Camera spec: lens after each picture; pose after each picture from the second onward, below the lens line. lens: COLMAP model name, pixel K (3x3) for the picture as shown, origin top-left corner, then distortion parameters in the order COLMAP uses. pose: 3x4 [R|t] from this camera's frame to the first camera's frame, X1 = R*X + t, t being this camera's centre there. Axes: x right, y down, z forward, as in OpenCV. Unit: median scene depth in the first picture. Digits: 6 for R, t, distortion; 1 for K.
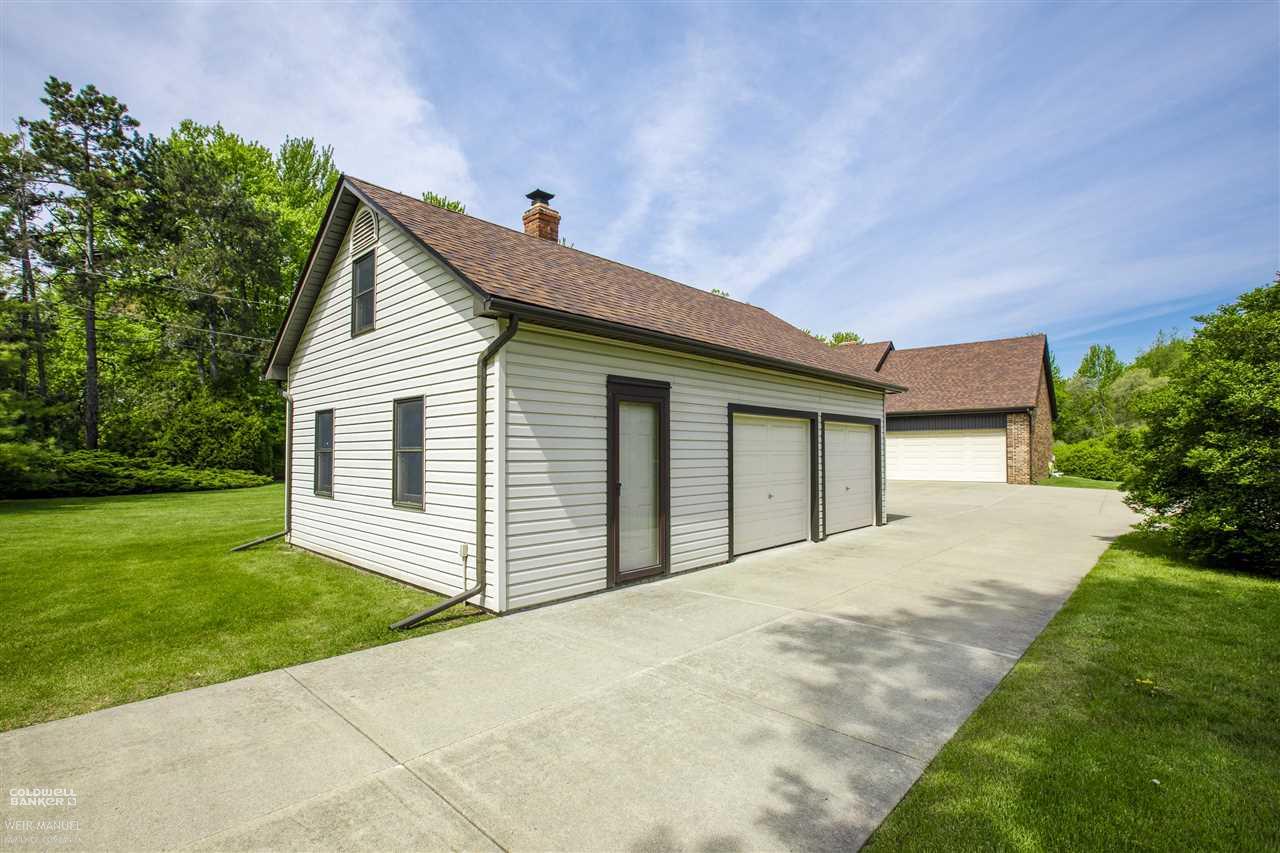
lens RADIAL K [[593.6, 0, 636.6], [0, 593.6, 438.0], [0, 0, 1]] dist [-0.023864, 0.000553]
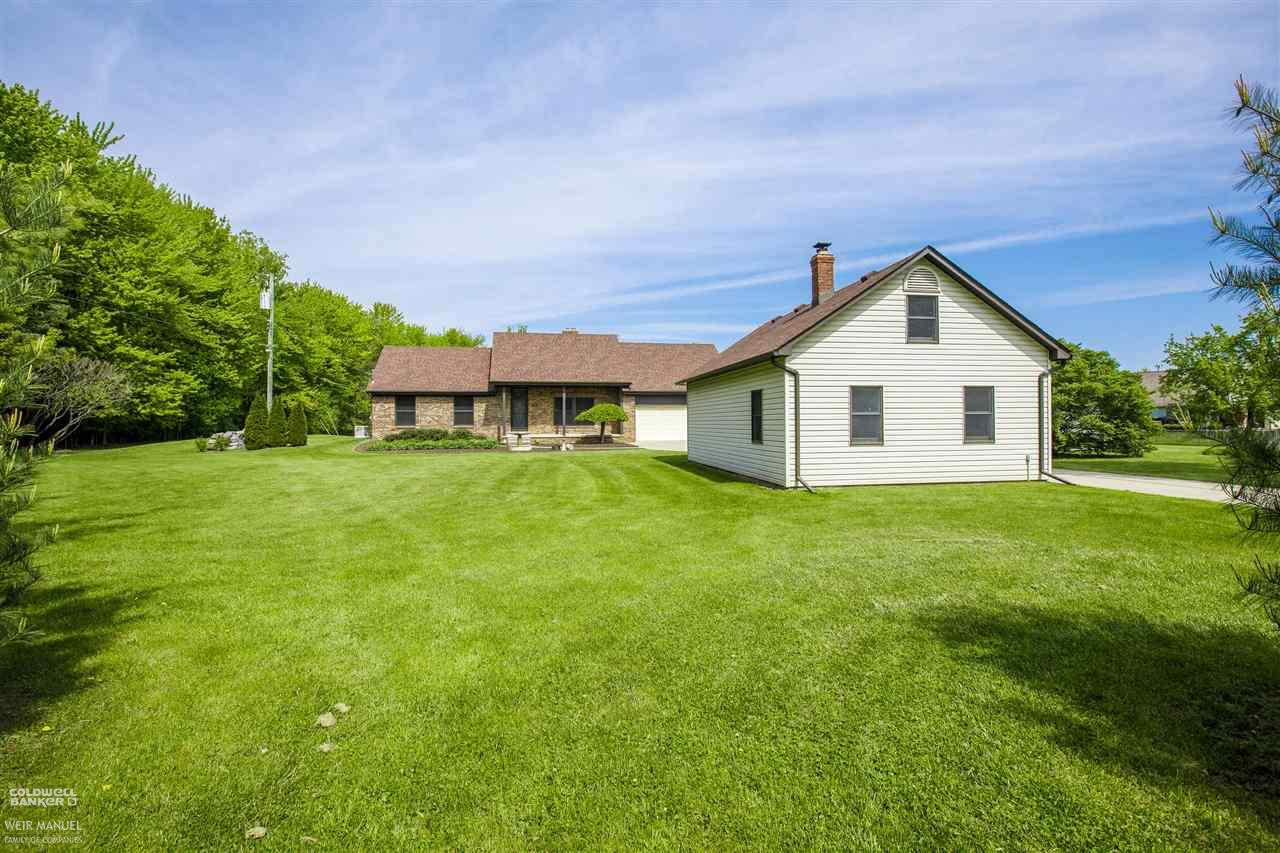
lens RADIAL K [[604.8, 0, 634.5], [0, 604.8, 419.1], [0, 0, 1]] dist [-0.032998, 0.000896]
pose [[0.628824, 0.005782, 0.777526, -0.764916], [-0.018408, 0.999803, 0.007452, 0.013822], [-0.777330, -0.018999, 0.628806, 0.187353]]
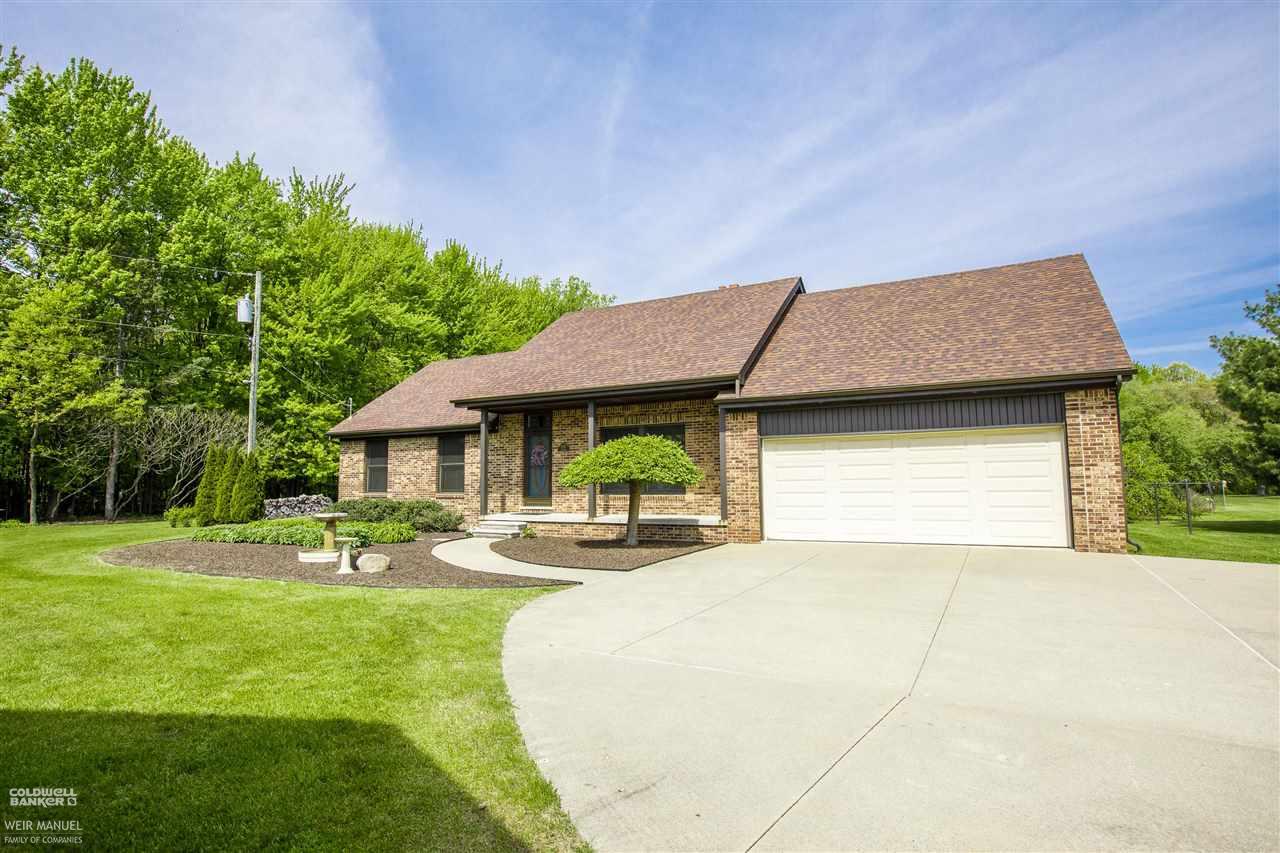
lens RADIAL K [[679.6, 0, 633.7], [0, 679.6, 415.4], [0, 0, 1]] dist [-0.025974, 0.000849]
pose [[0.980711, 0.016337, 0.194778, 0.217863], [-0.001276, 0.997015, -0.077200, 0.017297], [-0.195457, 0.075462, 0.977805, 0.579189]]
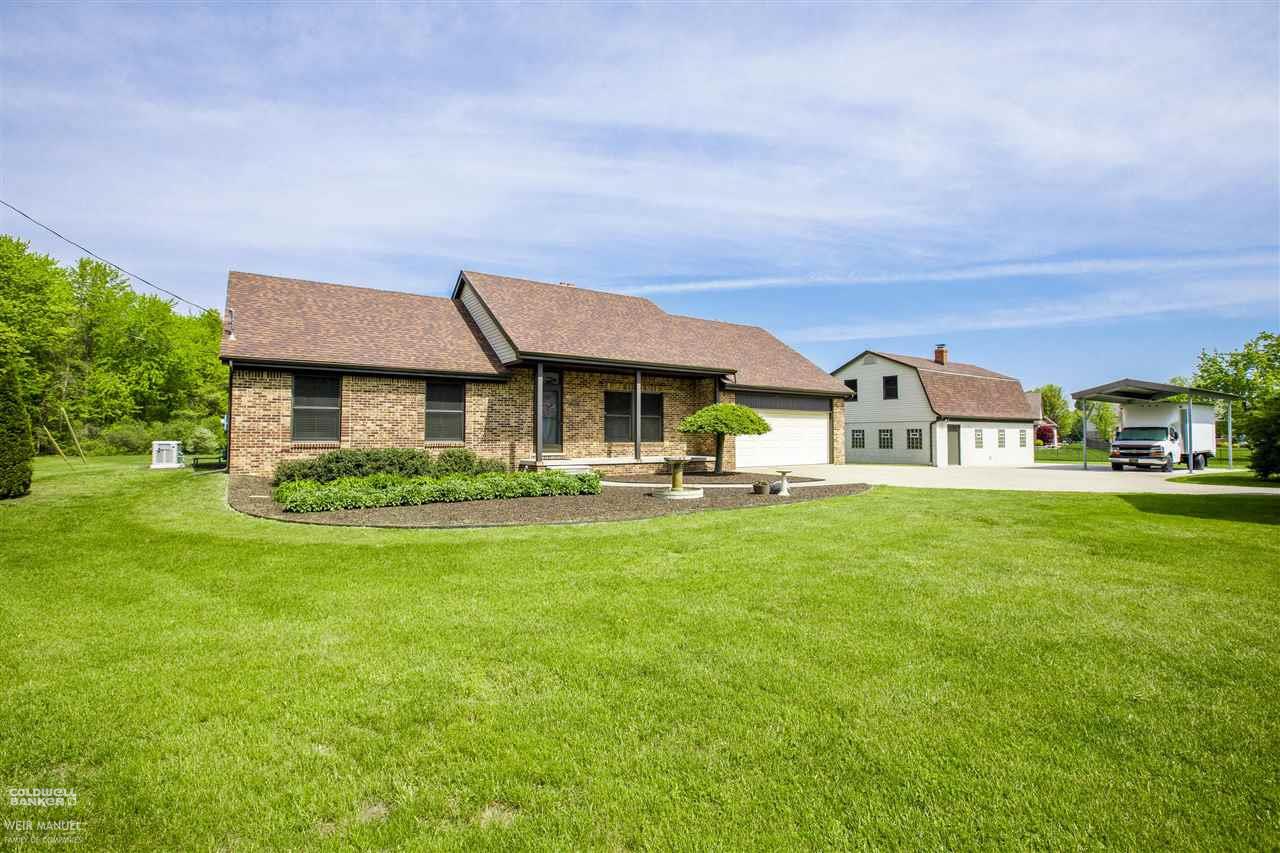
lens RADIAL K [[586.1, 0, 634.6], [0, 586.1, 421.5], [0, 0, 1]] dist [-0.030304, 0.000917]
pose [[0.269326, 0.032274, 0.962508, -0.474373], [-0.025752, 0.999322, -0.026303, 0.038298], [-0.962705, -0.017702, 0.269975, 1.074422]]
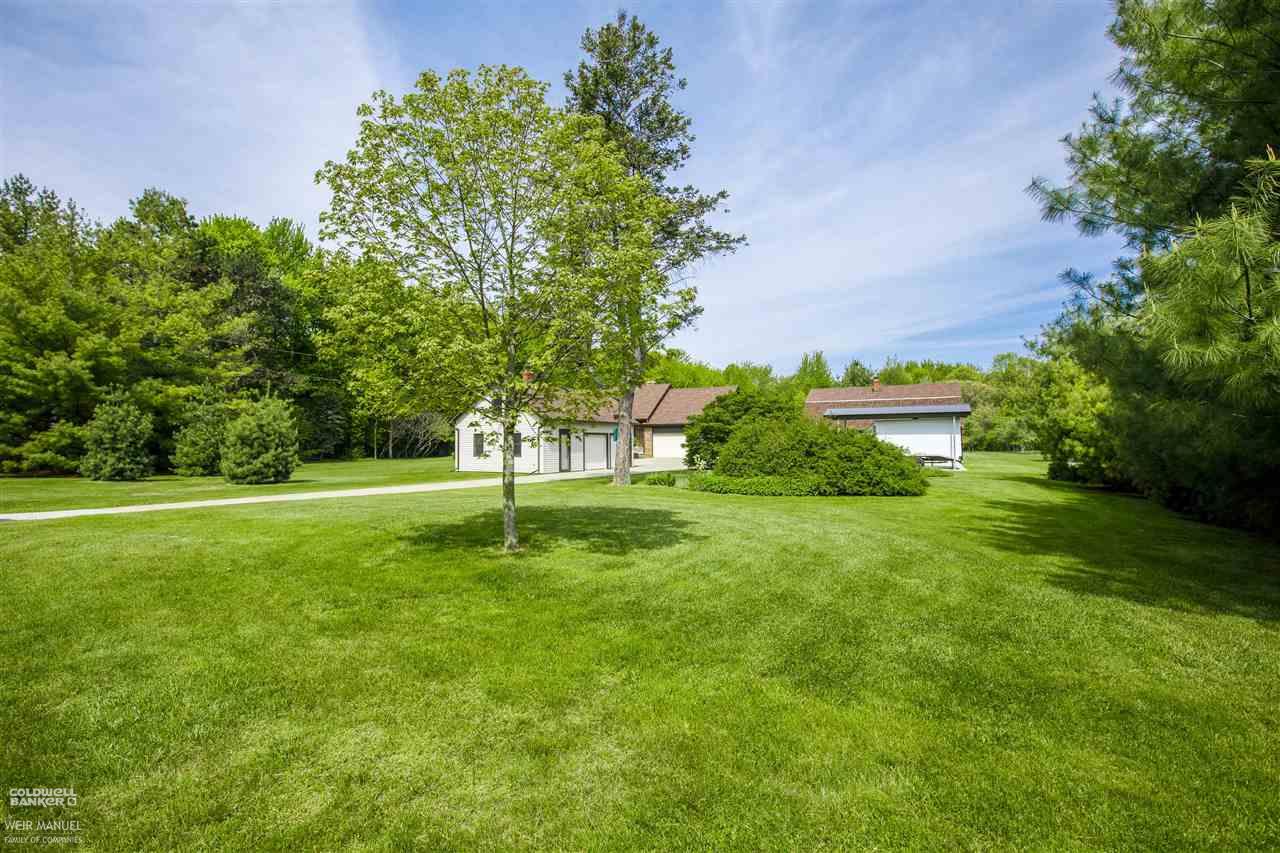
lens RADIAL K [[603.4, 0, 642.8], [0, 603.4, 419.1], [0, 0, 1]] dist [-0.022346, -0.000616]
pose [[0.968574, 0.006731, 0.248636, -0.179504], [-0.003114, 0.999884, -0.014939, -0.030878], [-0.248707, 0.013695, 0.968482, -1.141605]]
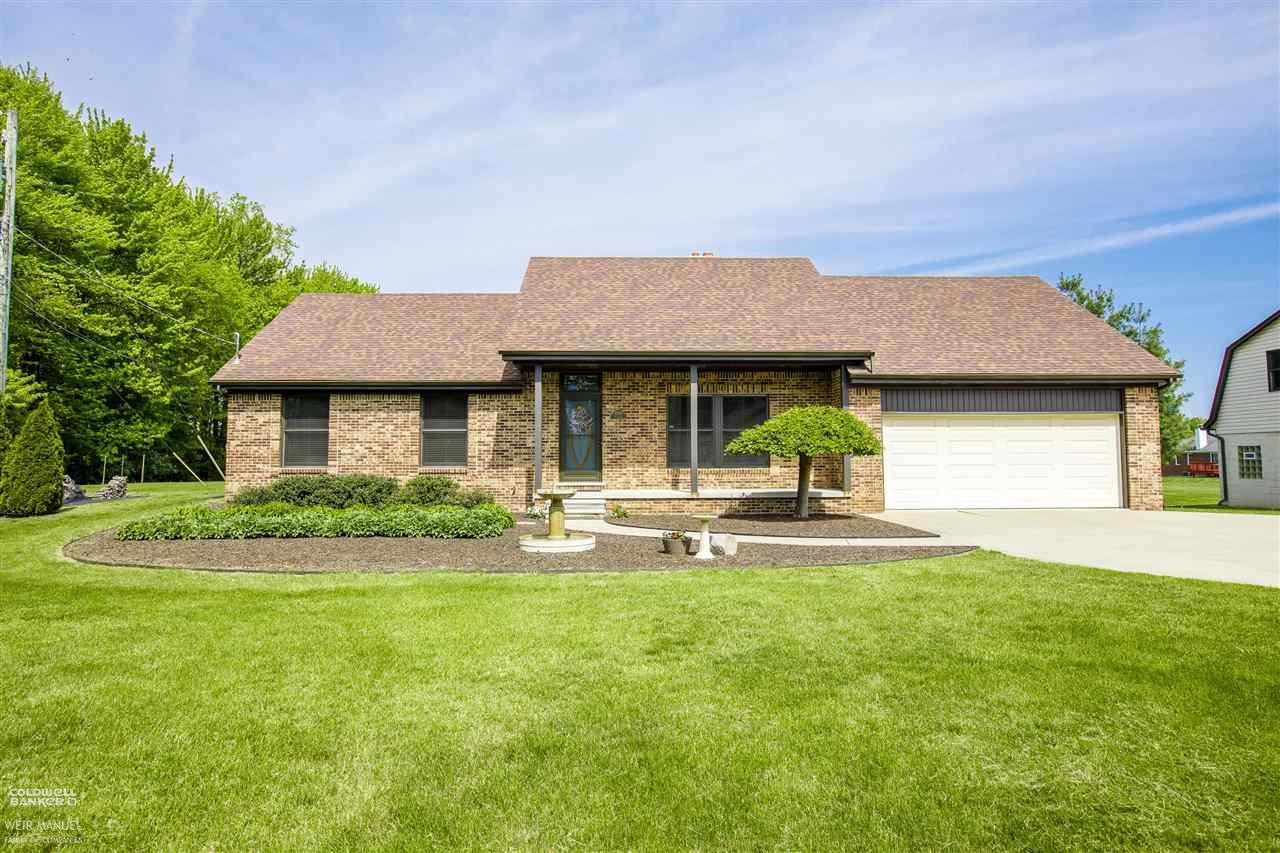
lens RADIAL K [[741.3, 0, 645.5], [0, 741.3, 420.6], [0, 0, 1]] dist [-0.017725, -0.000193]
pose [[0.743948, 0.041827, 0.666927, -0.196152], [-0.018522, 0.998946, -0.041989, 0.030810], [-0.667981, 0.018885, 0.743939, 0.790864]]
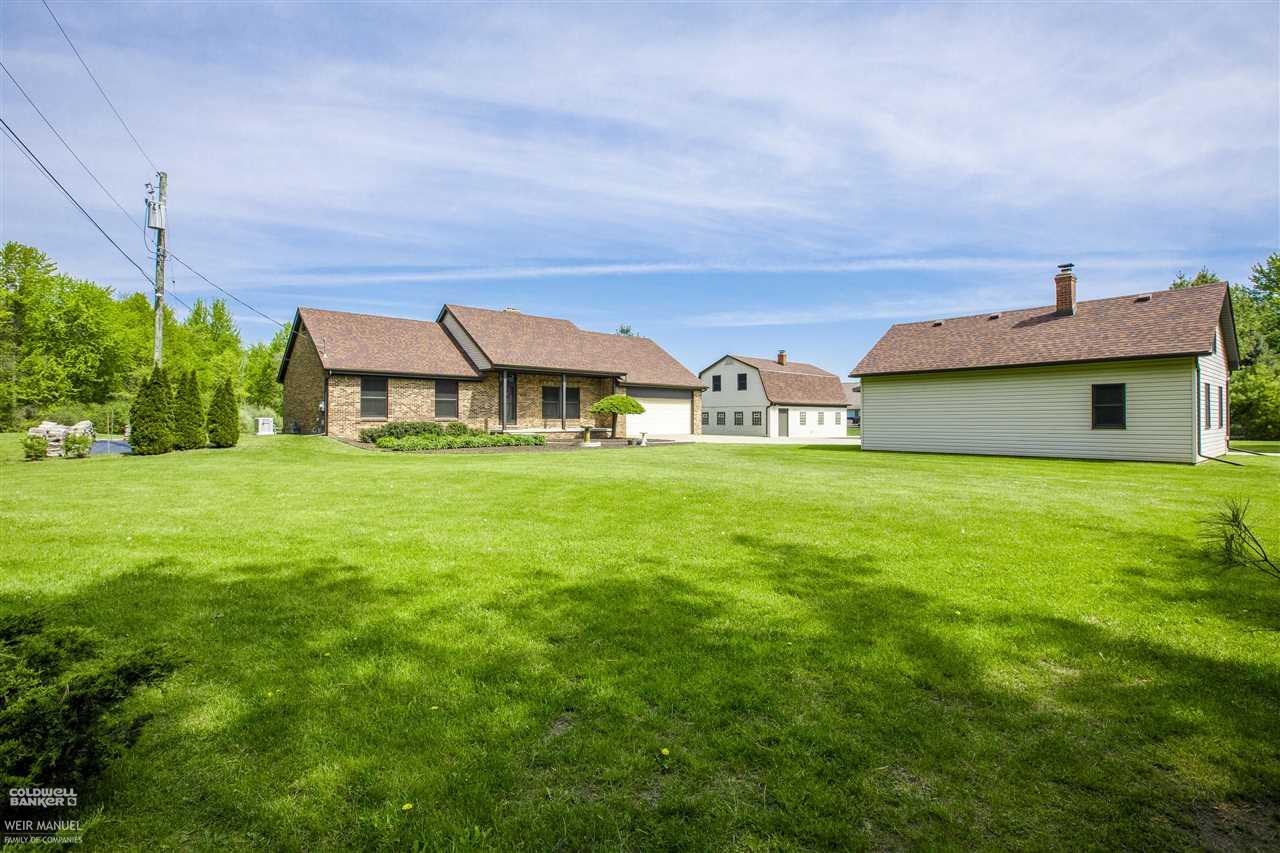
lens RADIAL K [[593.6, 0, 636.6], [0, 593.6, 438.0], [0, 0, 1]] dist [-0.023864, 0.000553]
pose [[0.131440, -0.023953, 0.991035, -0.984473], [-0.026265, 0.999273, 0.027635, 0.047600], [-0.990976, -0.029662, 0.130715, 0.953375]]
